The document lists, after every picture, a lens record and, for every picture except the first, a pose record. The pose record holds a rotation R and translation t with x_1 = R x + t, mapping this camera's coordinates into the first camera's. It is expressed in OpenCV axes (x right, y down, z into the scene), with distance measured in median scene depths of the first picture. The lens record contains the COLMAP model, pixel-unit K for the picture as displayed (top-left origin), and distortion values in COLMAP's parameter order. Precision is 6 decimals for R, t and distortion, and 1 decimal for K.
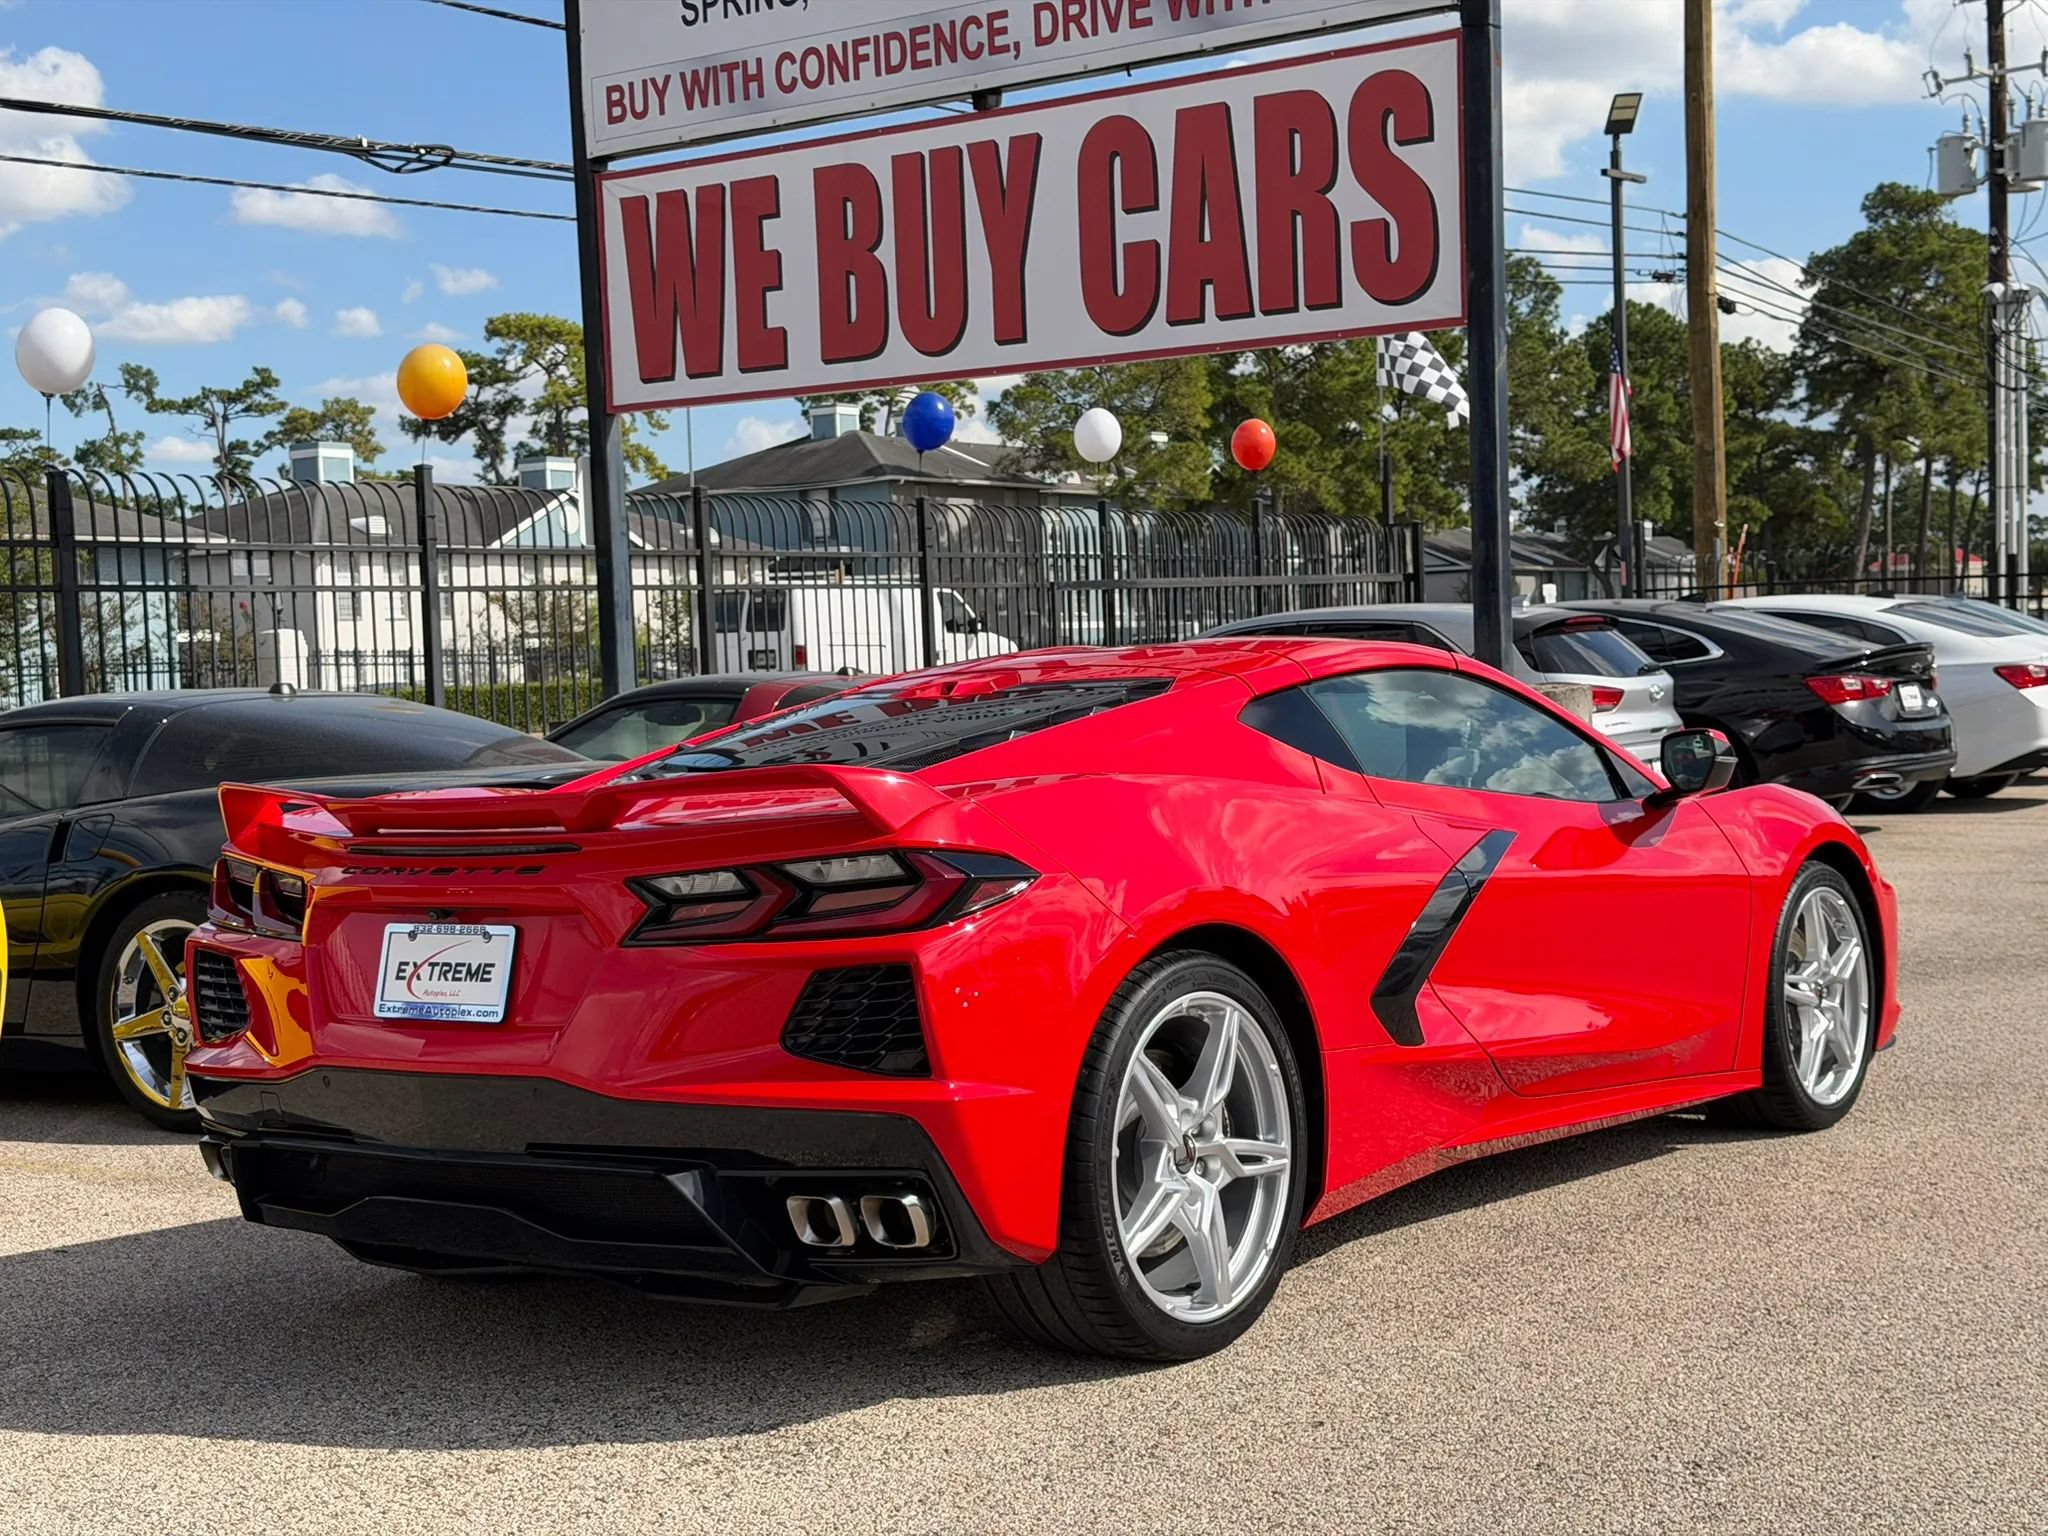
lens RADIAL K [[2867.2, 0, 1024.0], [0, 2867.2, 768.0], [0, 0, 1]] dist [0.108418, -0.126563]
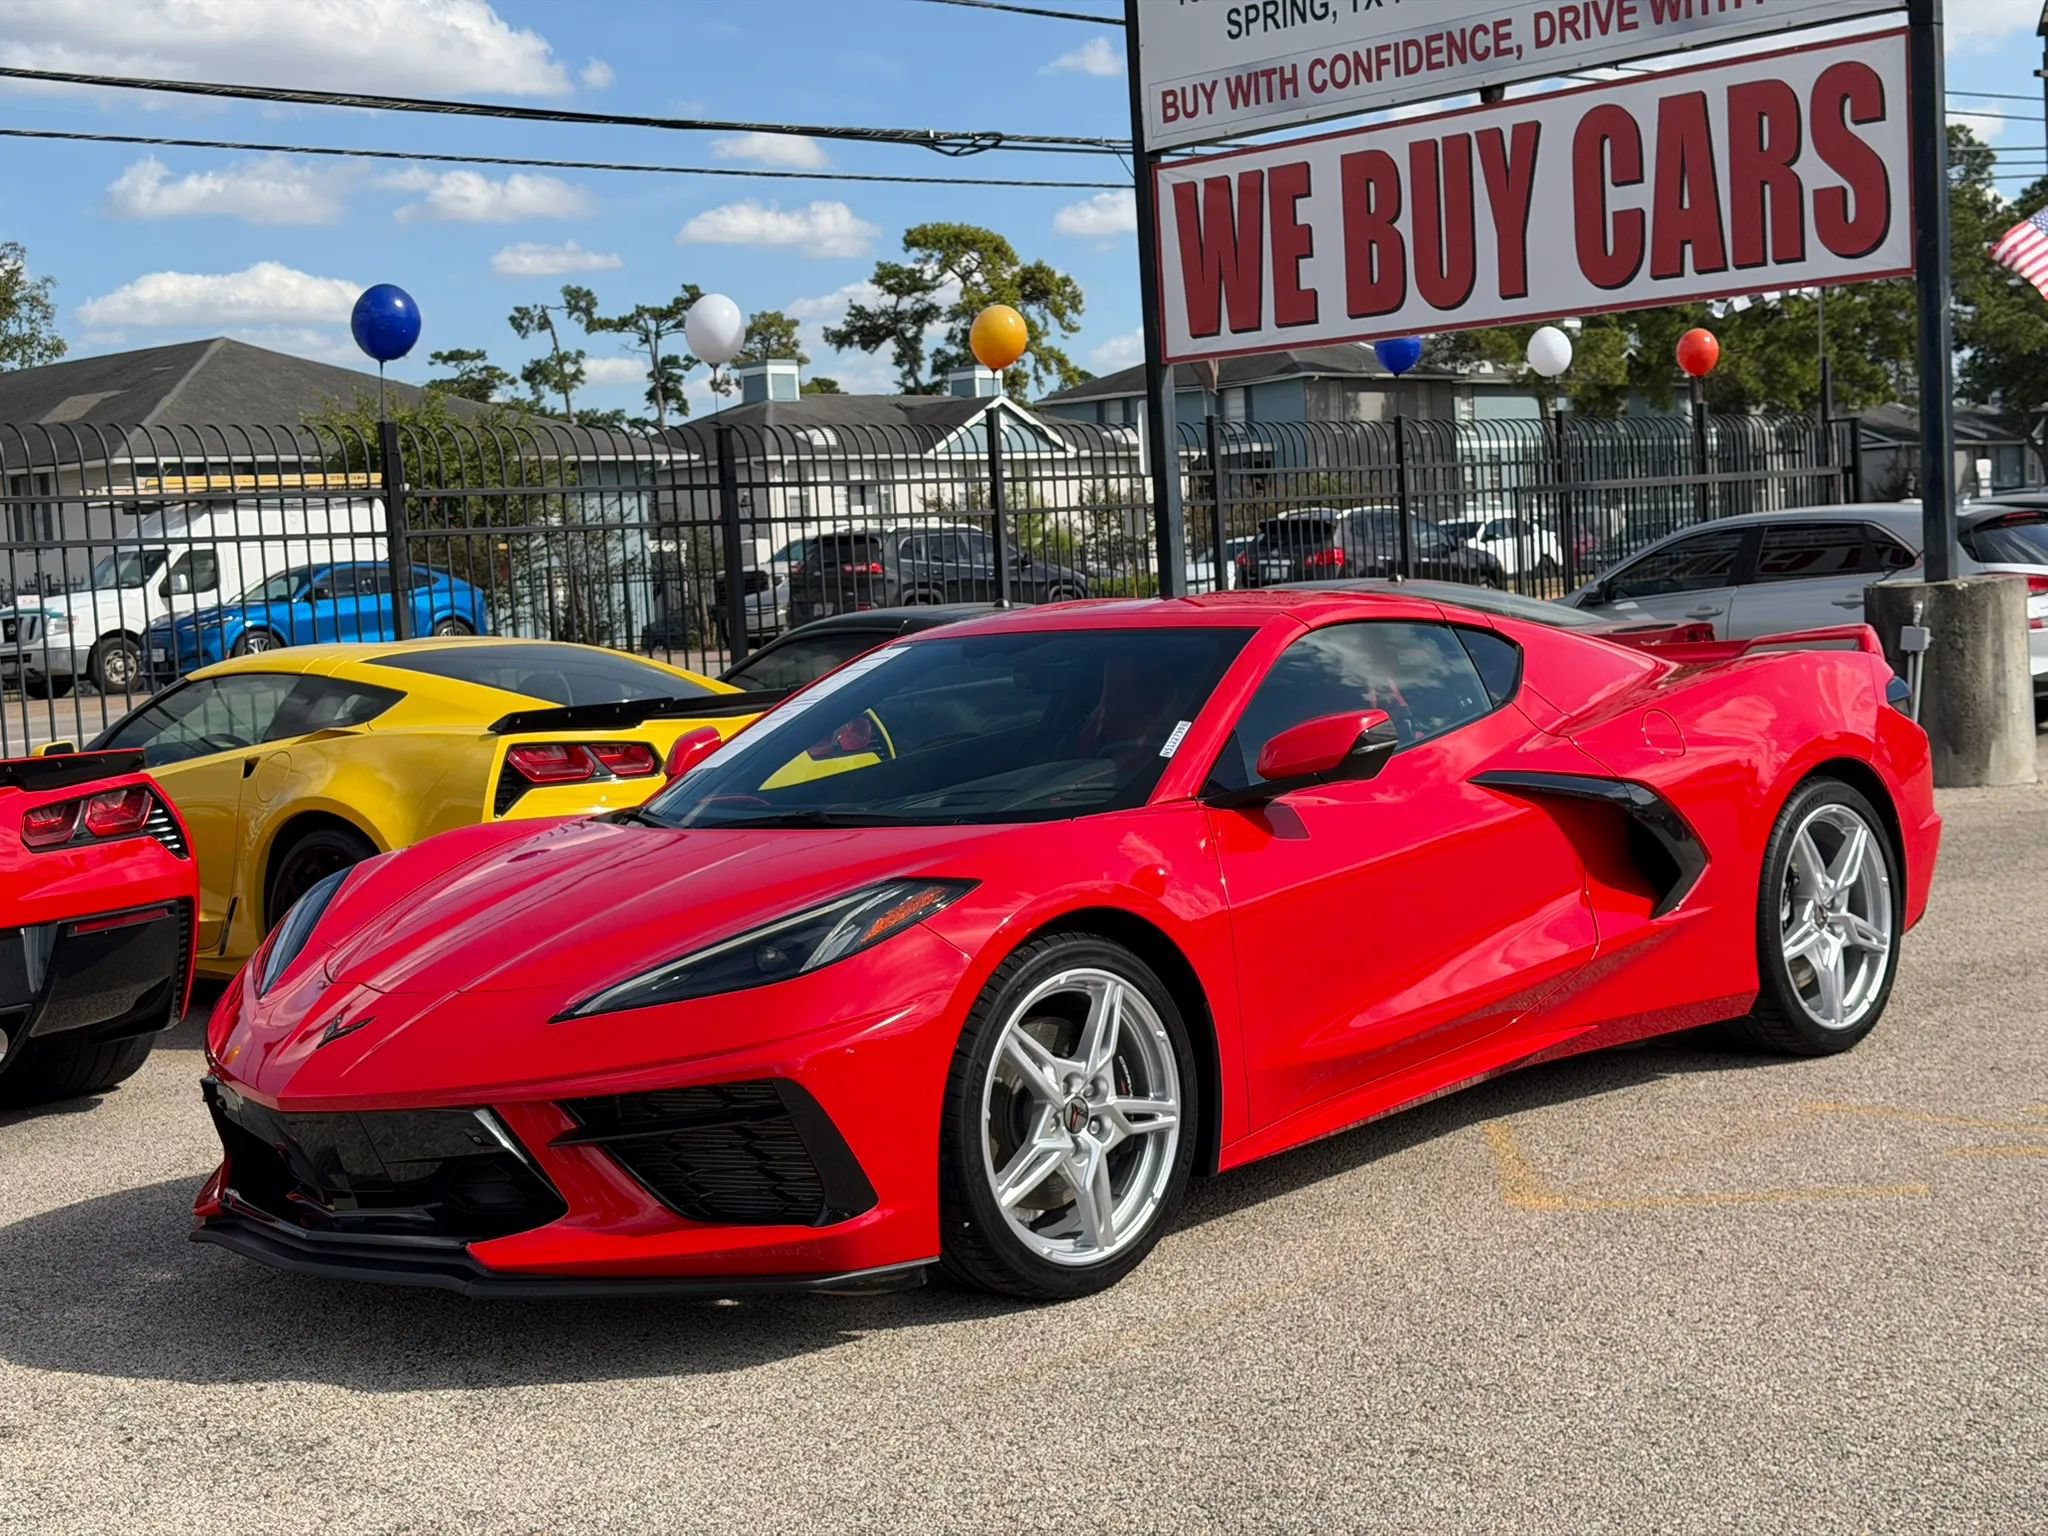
lens RADIAL K [[2810.1, 0, 998.8], [0, 2810.1, 742.7], [0, 0, 1]] dist [0.135916, -0.416864]
pose [[0.988178, -0.009417, -0.153022, -0.036924], [0.013868, 0.999510, 0.028044, 0.000383], [0.152683, -0.029835, 0.987825, -0.190436]]
